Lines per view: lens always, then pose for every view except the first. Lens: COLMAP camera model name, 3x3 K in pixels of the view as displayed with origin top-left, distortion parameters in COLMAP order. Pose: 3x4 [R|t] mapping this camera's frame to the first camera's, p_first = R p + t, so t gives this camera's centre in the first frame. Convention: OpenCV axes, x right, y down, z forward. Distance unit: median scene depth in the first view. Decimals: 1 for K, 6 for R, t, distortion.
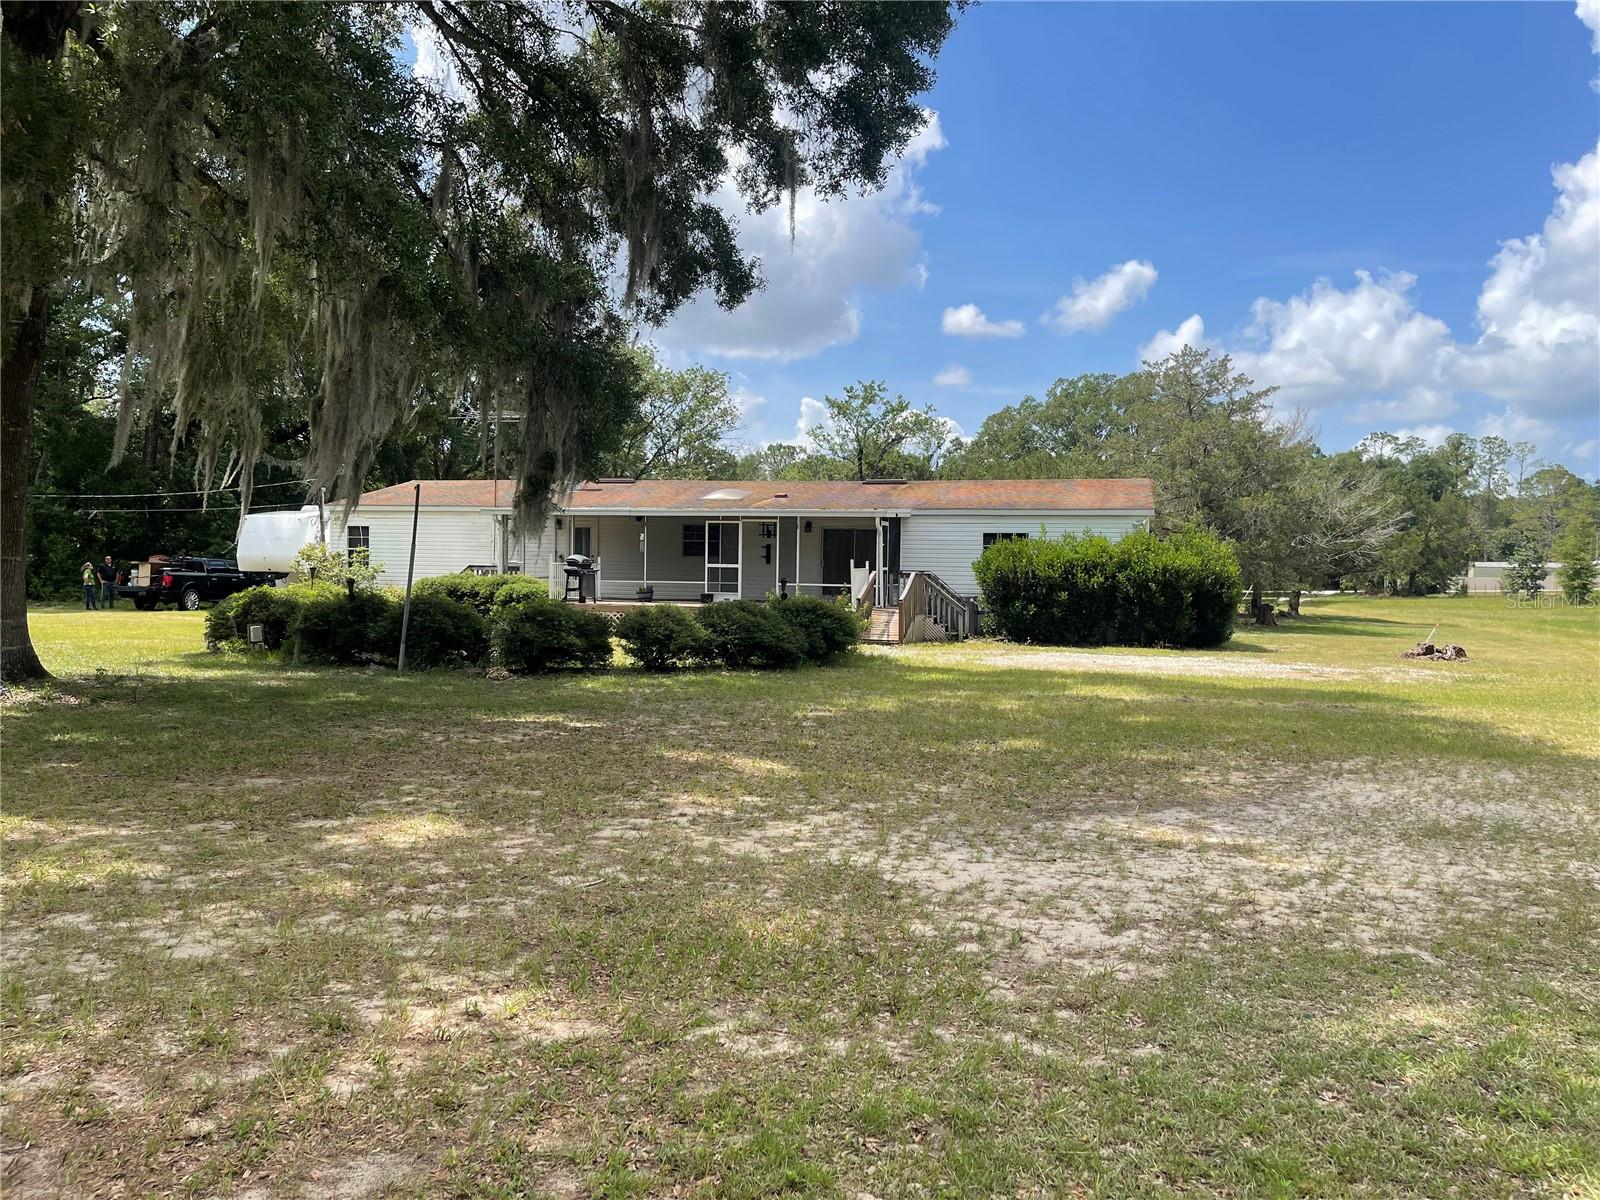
lens RADIAL K [[1234.6, 0, 800.0], [0, 1234.6, 600.0], [0, 0, 1]] dist [0.000446, -0.000731]
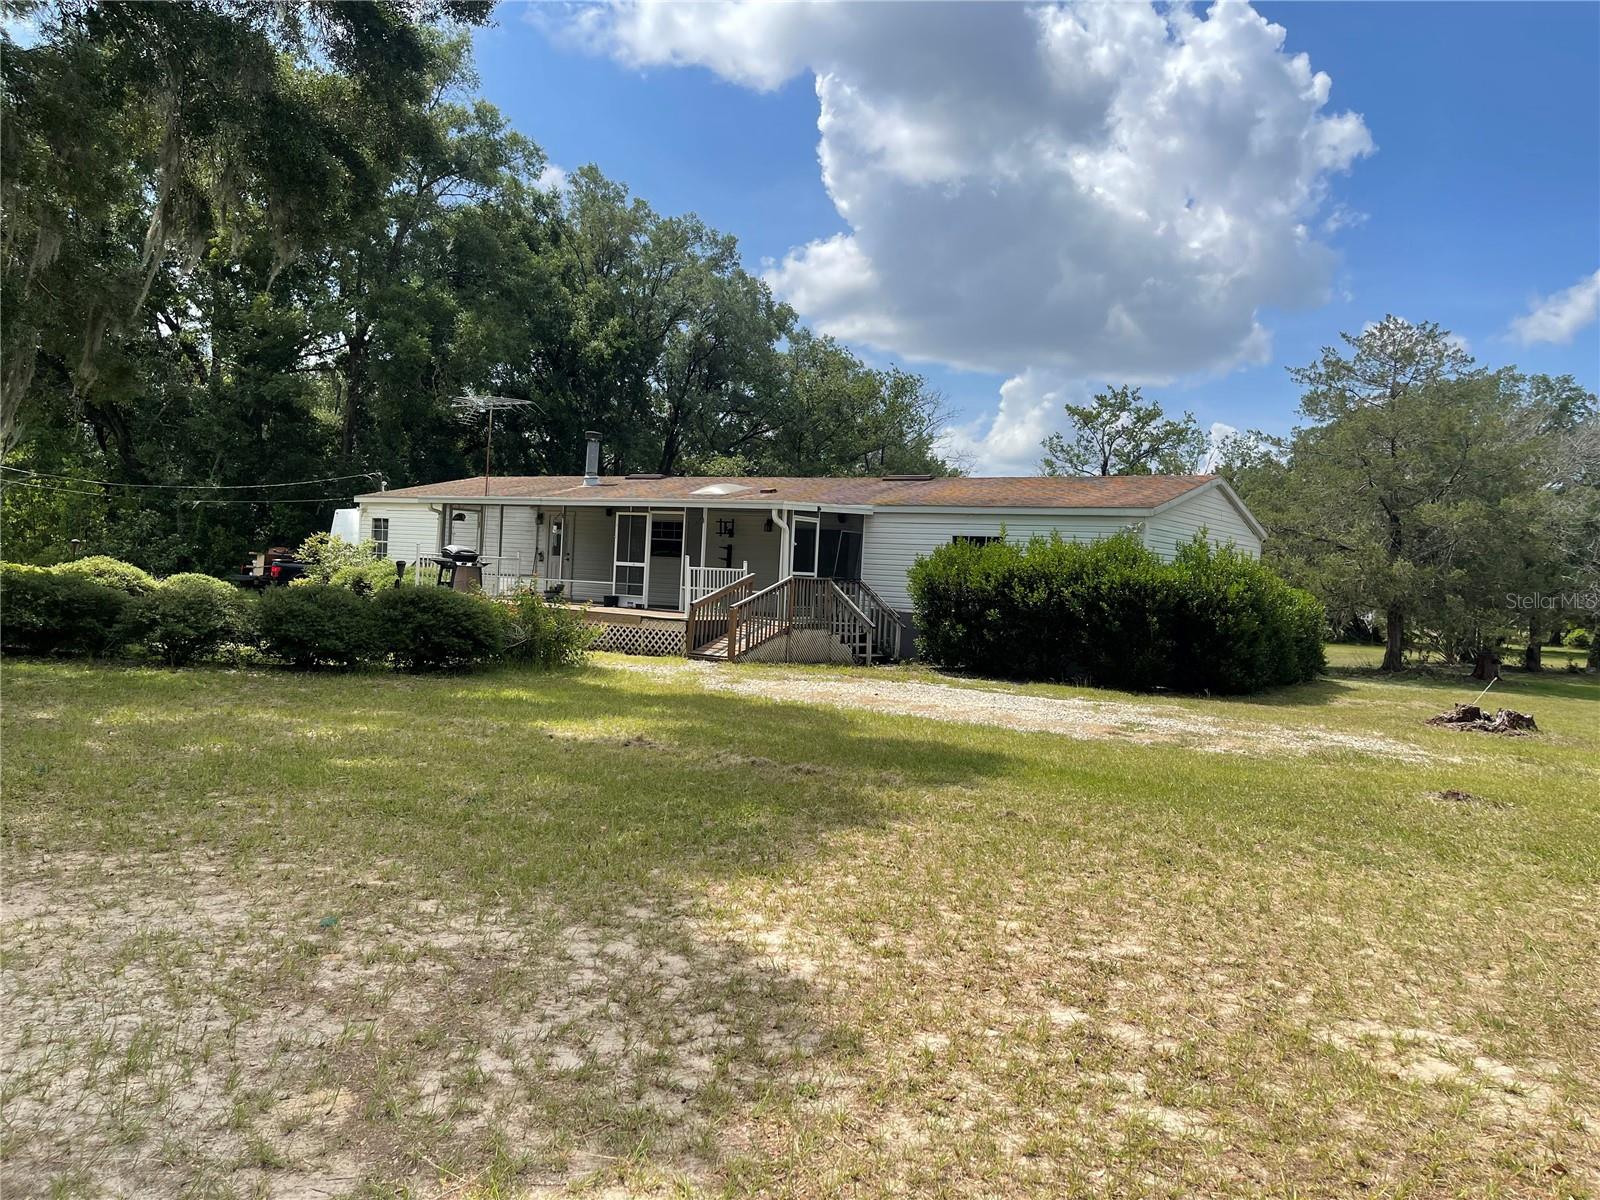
lens RADIAL K [[1234.6, 0, 800.0], [0, 1234.6, 600.0], [0, 0, 1]] dist [0.000446, -0.000731]
pose [[0.952574, 0.040350, -0.301620, 0.313434], [-0.046976, 0.998787, -0.014745, 0.004421], [0.300659, 0.028214, 0.953314, 0.215740]]
